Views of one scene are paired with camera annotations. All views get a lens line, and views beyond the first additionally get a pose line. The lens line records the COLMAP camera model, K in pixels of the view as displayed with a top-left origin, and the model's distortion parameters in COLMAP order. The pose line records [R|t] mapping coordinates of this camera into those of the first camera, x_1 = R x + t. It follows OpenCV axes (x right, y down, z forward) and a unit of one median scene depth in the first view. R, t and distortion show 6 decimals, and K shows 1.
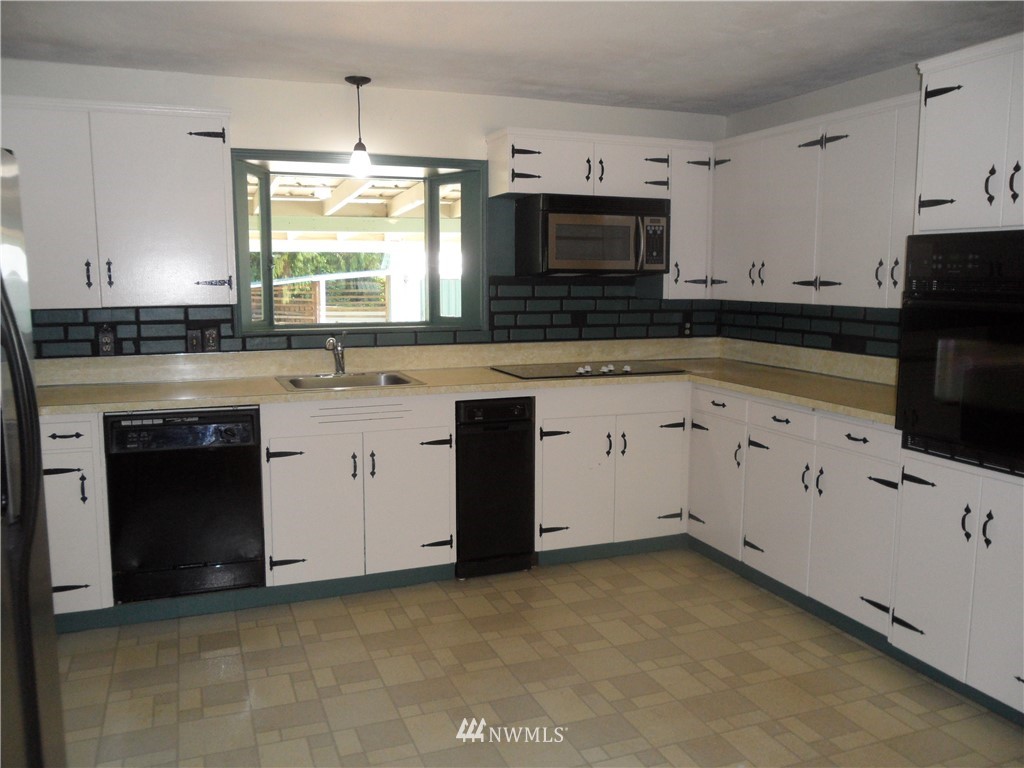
lens RADIAL K [[838.3, 0, 506.8], [0, 838.3, 377.3], [0, 0, 1]] dist [-0.024031, 0.040610]
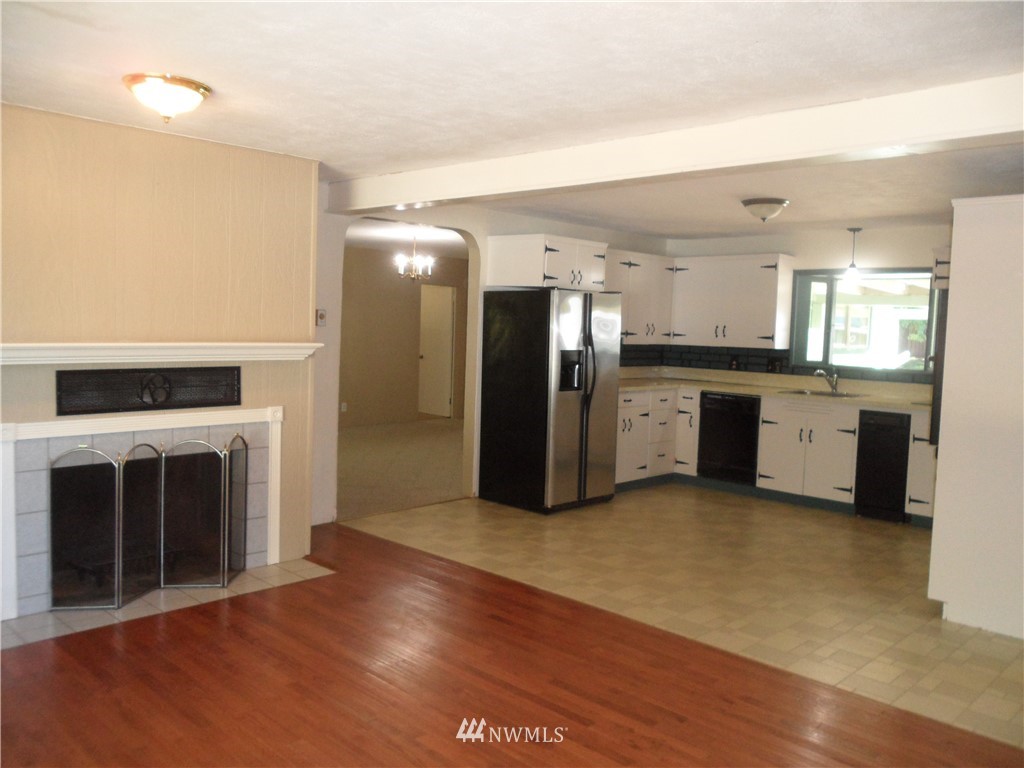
lens RADIAL K [[838.3, 0, 516.5], [0, 838.3, 377.8], [0, 0, 1]] dist [-0.024031, 0.040610]
pose [[0.411969, 0.074528, -0.908145, 1.179484], [-0.144389, 0.989396, 0.015695, 0.037783], [0.899685, 0.124661, 0.418361, -0.369406]]
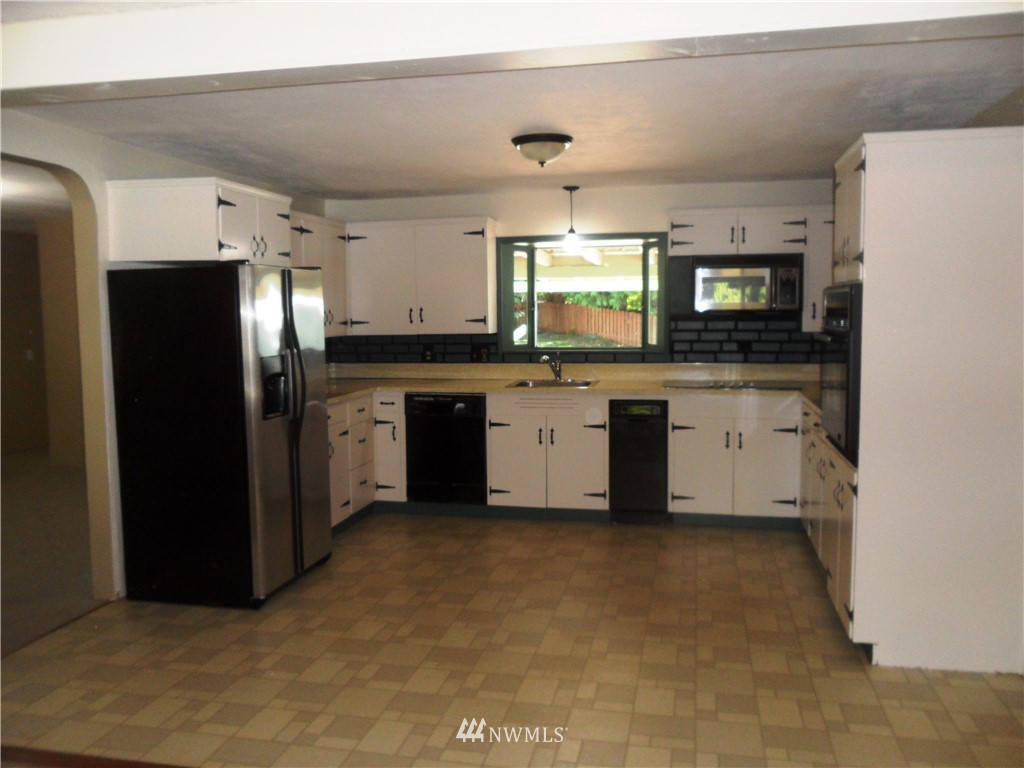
lens RADIAL K [[838.3, 0, 511.3], [0, 838.3, 376.8], [0, 0, 1]] dist [-0.024031, 0.040610]
pose [[0.826698, 0.036125, -0.561485, 0.605771], [-0.056205, 0.998247, -0.018527, 0.024485], [0.559831, 0.046875, 0.827280, -0.316218]]
